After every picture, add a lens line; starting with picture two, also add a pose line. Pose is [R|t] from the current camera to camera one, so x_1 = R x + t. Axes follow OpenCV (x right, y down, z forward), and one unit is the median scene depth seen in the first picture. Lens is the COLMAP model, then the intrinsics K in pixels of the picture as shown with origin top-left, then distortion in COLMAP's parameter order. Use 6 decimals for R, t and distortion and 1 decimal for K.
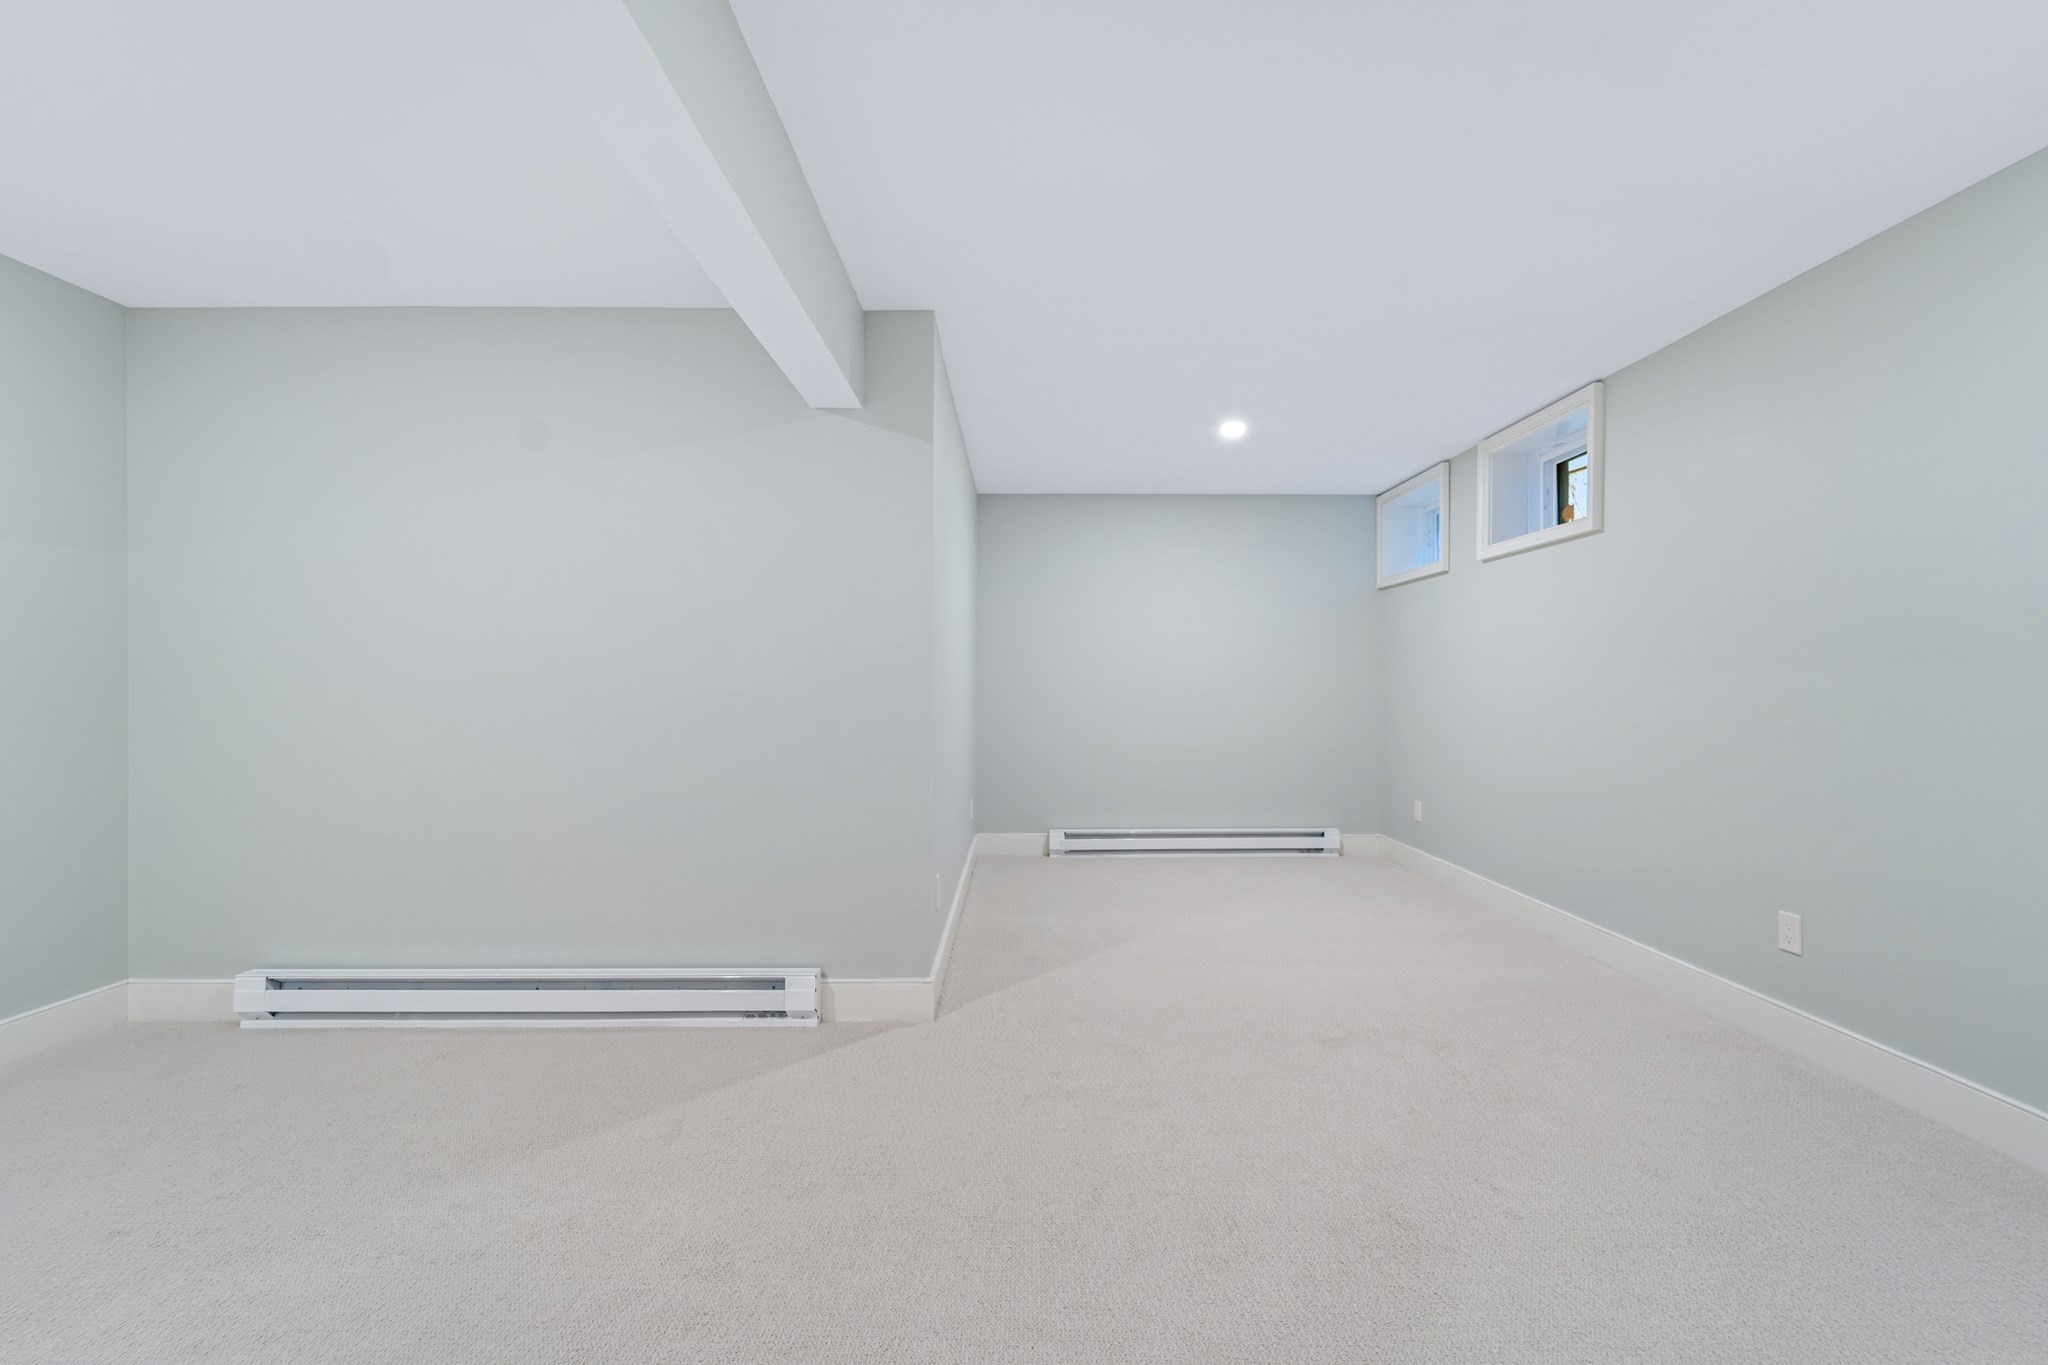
lens RADIAL K [[829.8, 0, 1026.4], [0, 829.8, 676.0], [0, 0, 1]] dist [0.000227, 0.000140]
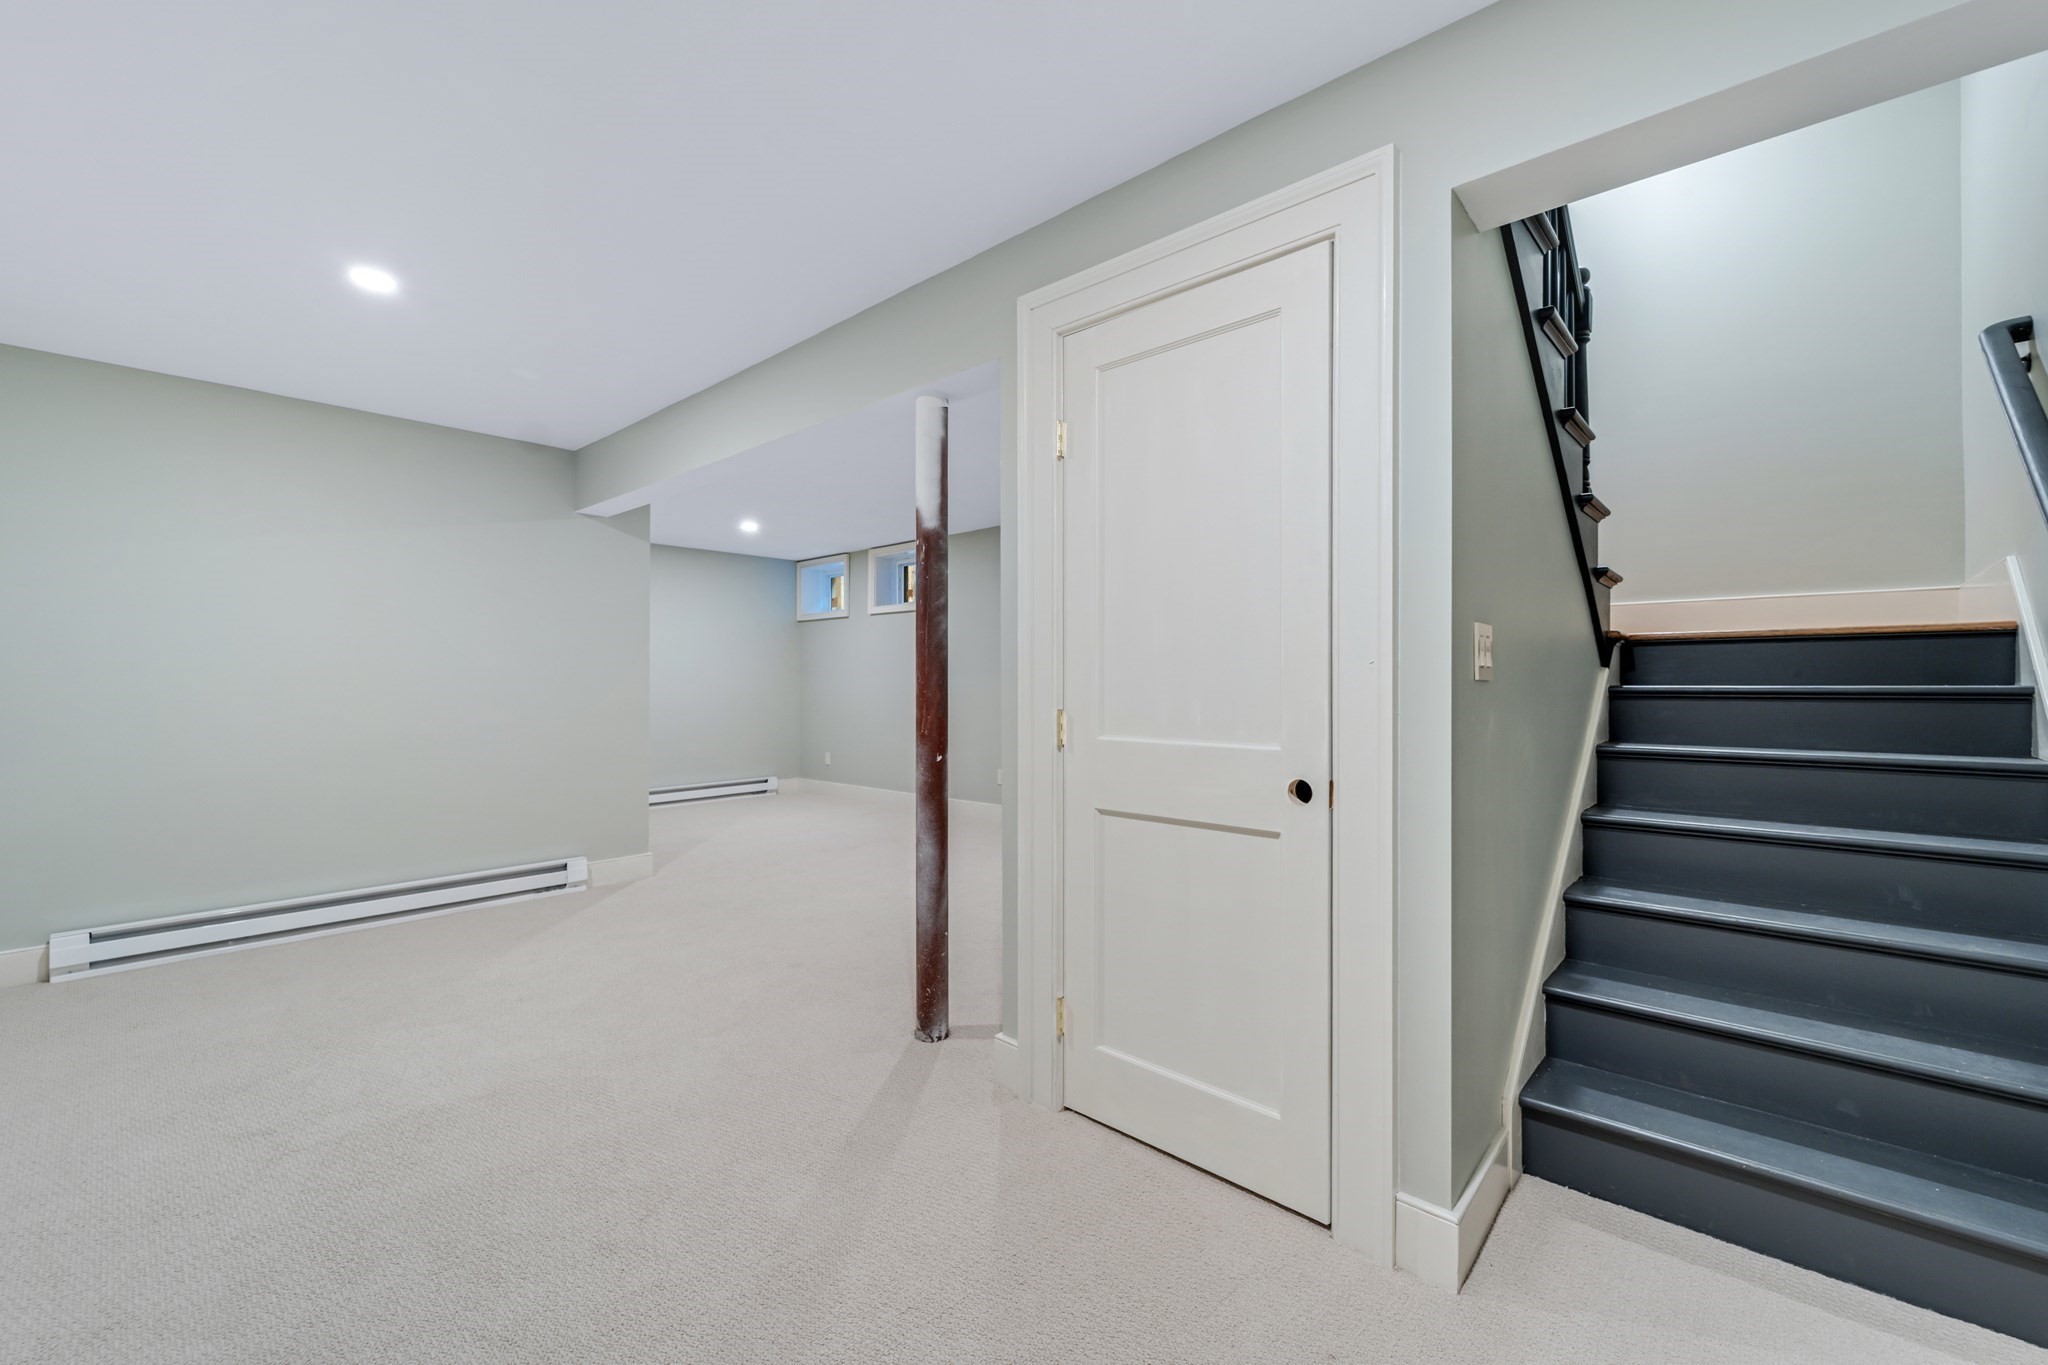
lens RADIAL K [[829.8, 0, 1026.4], [0, 829.8, 676.0], [0, 0, 1]] dist [0.000227, 0.000140]
pose [[0.685836, 0.004730, 0.727741, -0.841161], [-0.010252, 0.999942, 0.003161, -0.022549], [-0.727684, -0.009629, 0.685845, -0.769428]]
